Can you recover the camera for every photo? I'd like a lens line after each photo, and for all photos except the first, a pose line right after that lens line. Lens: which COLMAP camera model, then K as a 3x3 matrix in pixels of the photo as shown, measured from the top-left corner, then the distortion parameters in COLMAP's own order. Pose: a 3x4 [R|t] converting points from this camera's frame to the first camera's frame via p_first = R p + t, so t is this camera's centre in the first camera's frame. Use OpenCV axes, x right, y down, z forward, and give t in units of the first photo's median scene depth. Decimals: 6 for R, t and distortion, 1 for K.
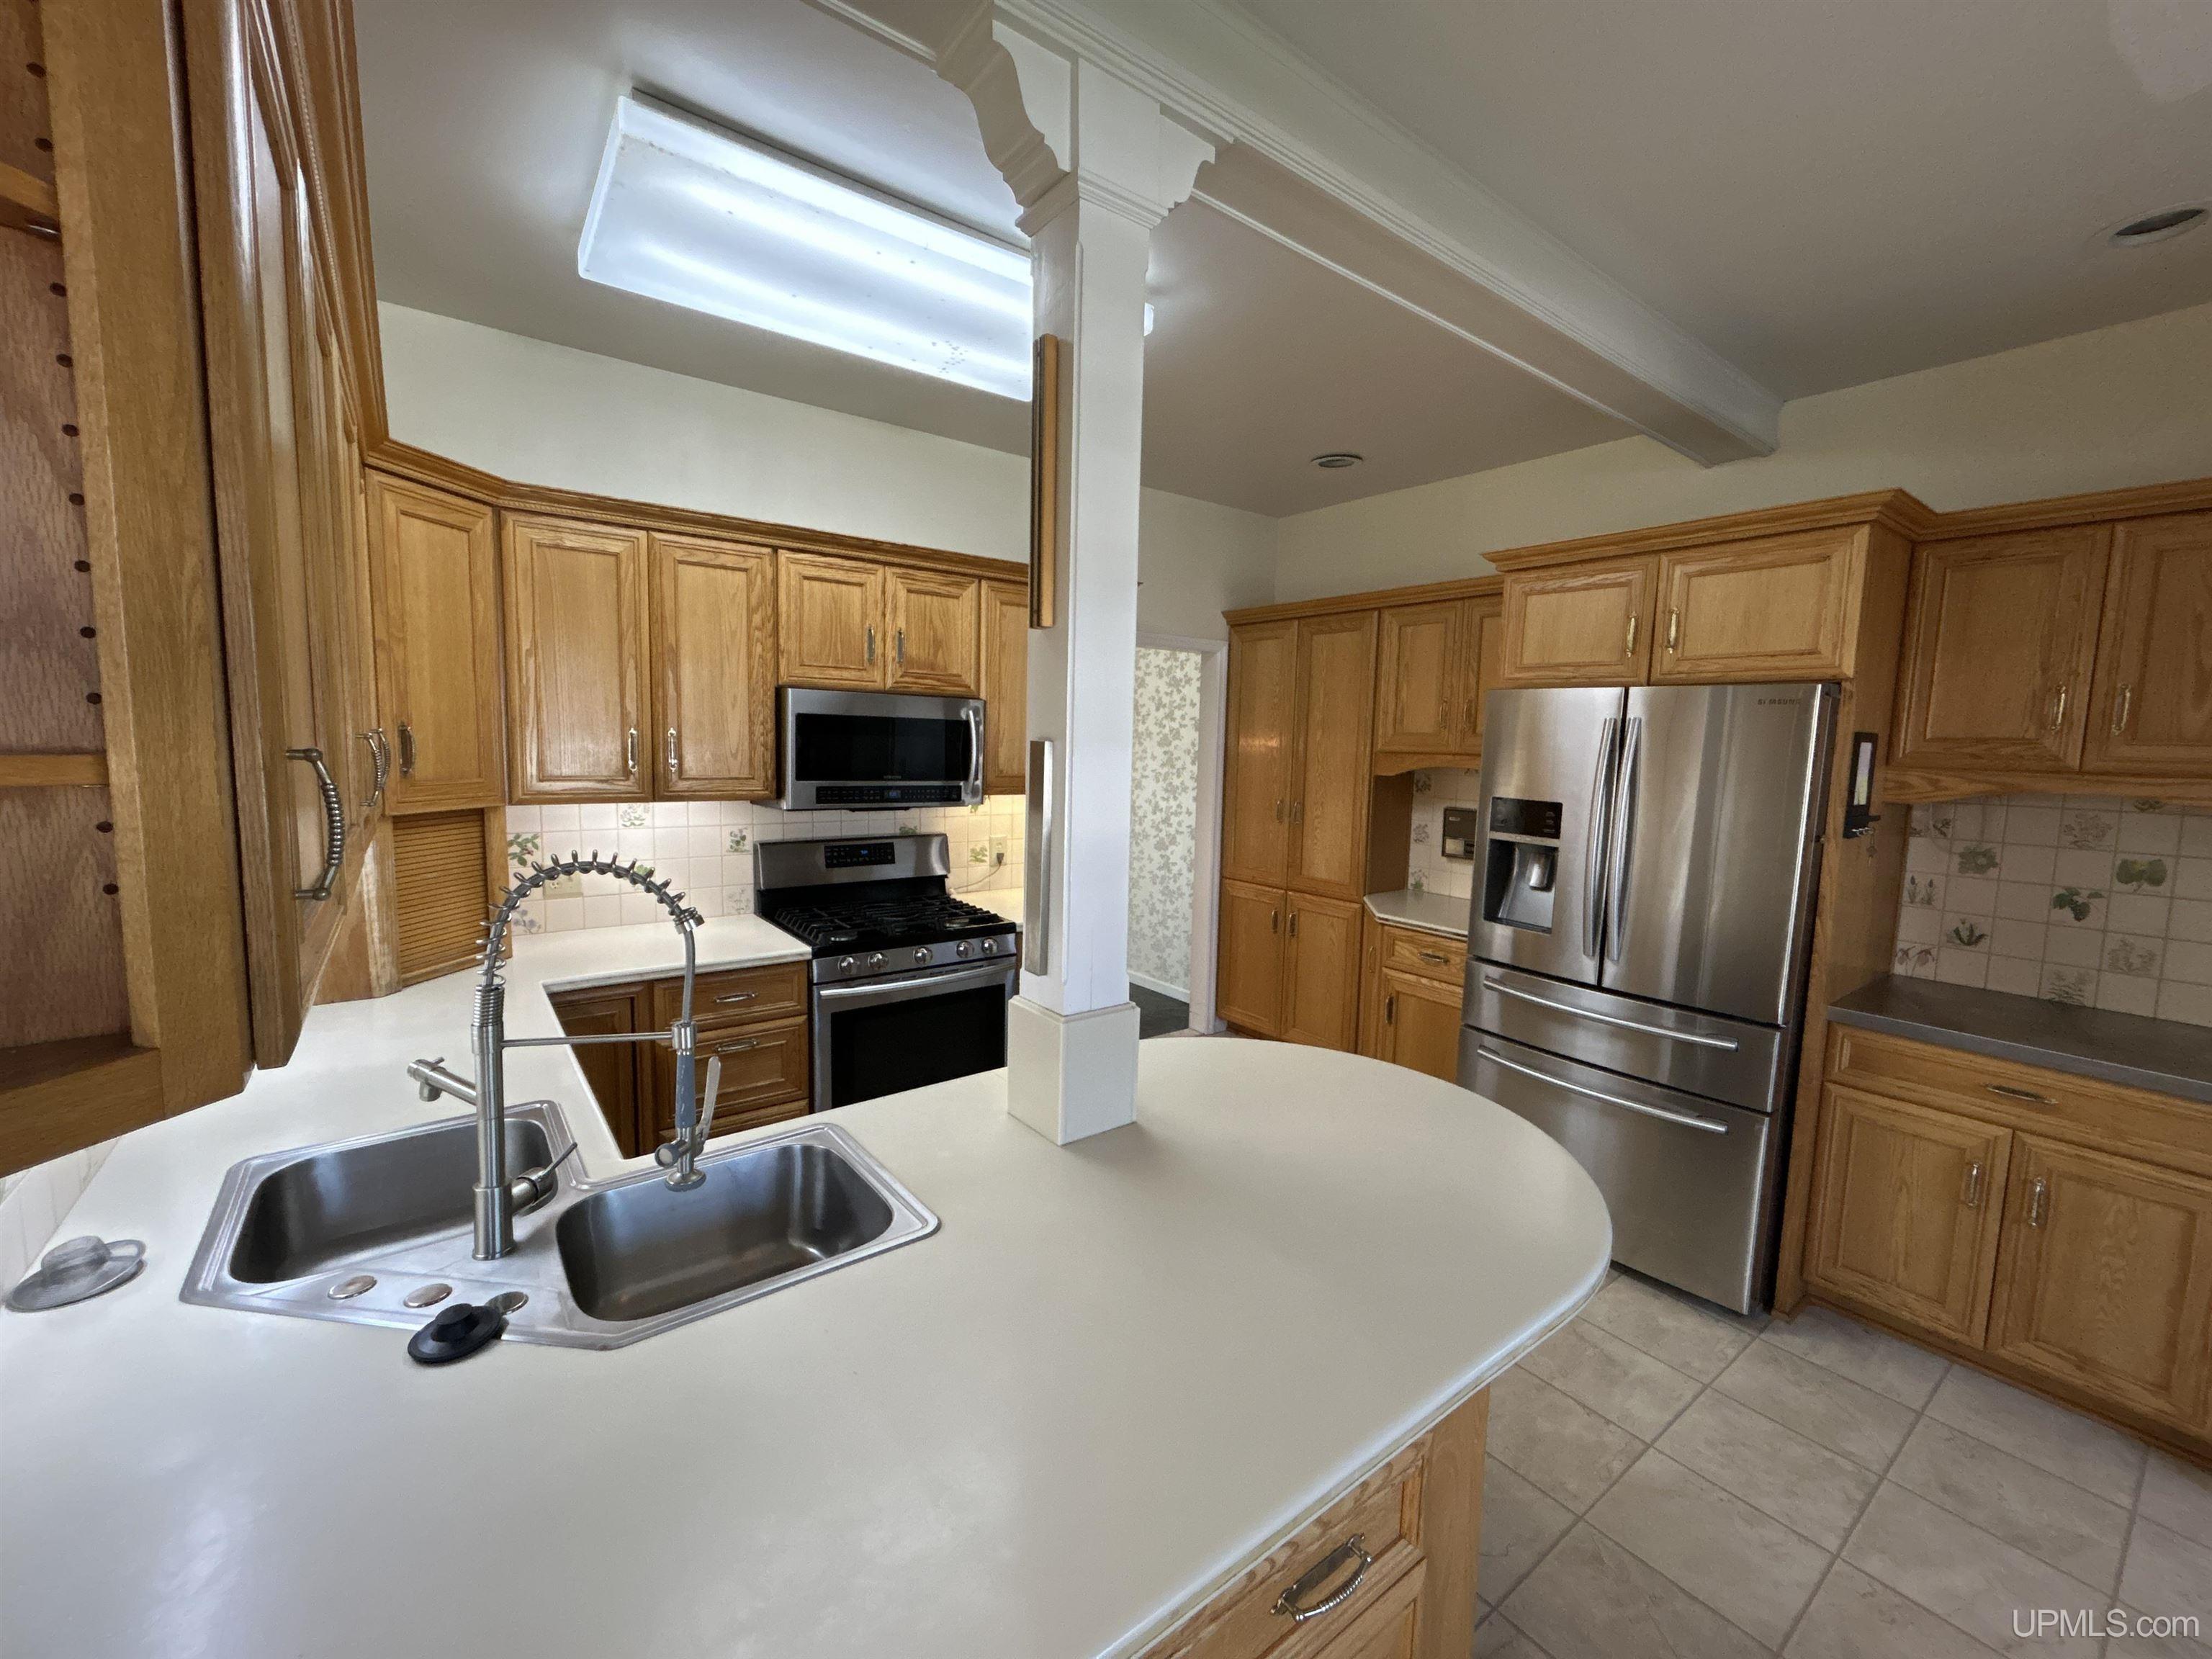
lens RADIAL K [[899.9, 0, 1106.0], [0, 899.9, 829.5], [0, 0, 1]] dist [0.000048, -0.000481]
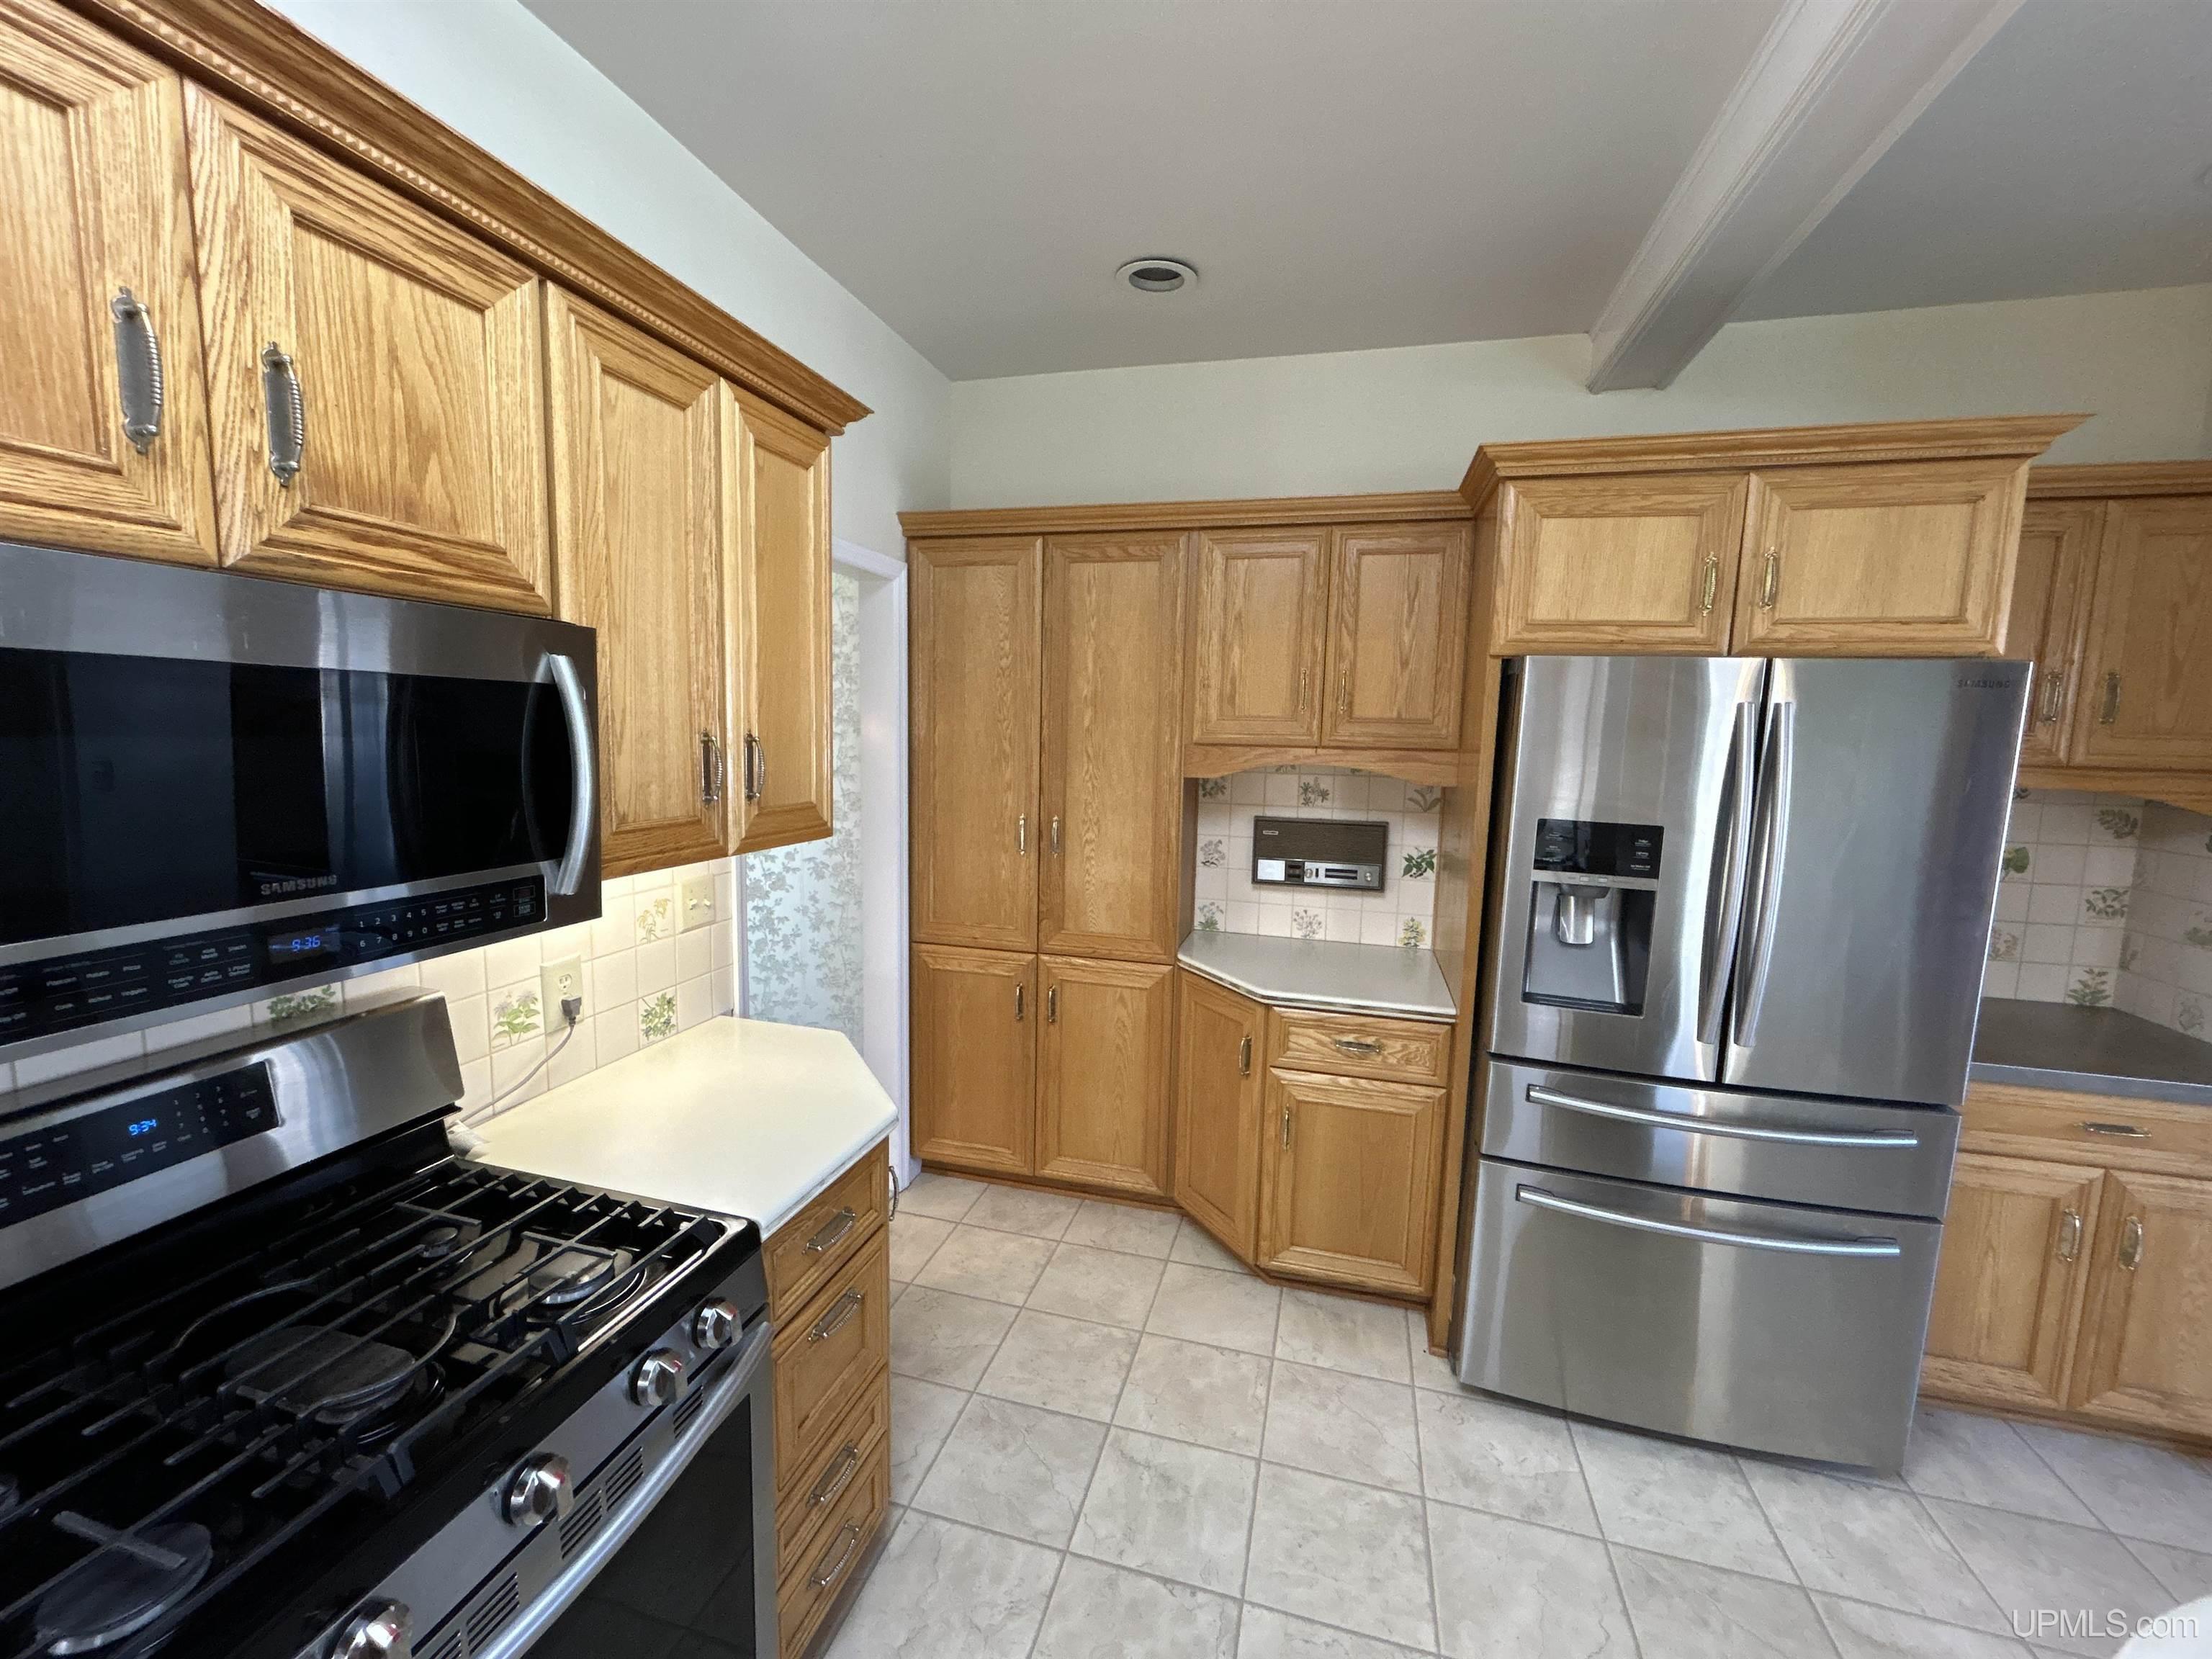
lens RADIAL K [[893.4, 0, 1106.0], [0, 893.4, 829.5], [0, 0, 1]] dist [-0.002115, -0.000388]
pose [[0.791235, -0.076487, 0.606710, -0.213536], [0.057520, 0.997057, 0.050683, -0.077142], [-0.608801, -0.005204, 0.793306, 0.653355]]
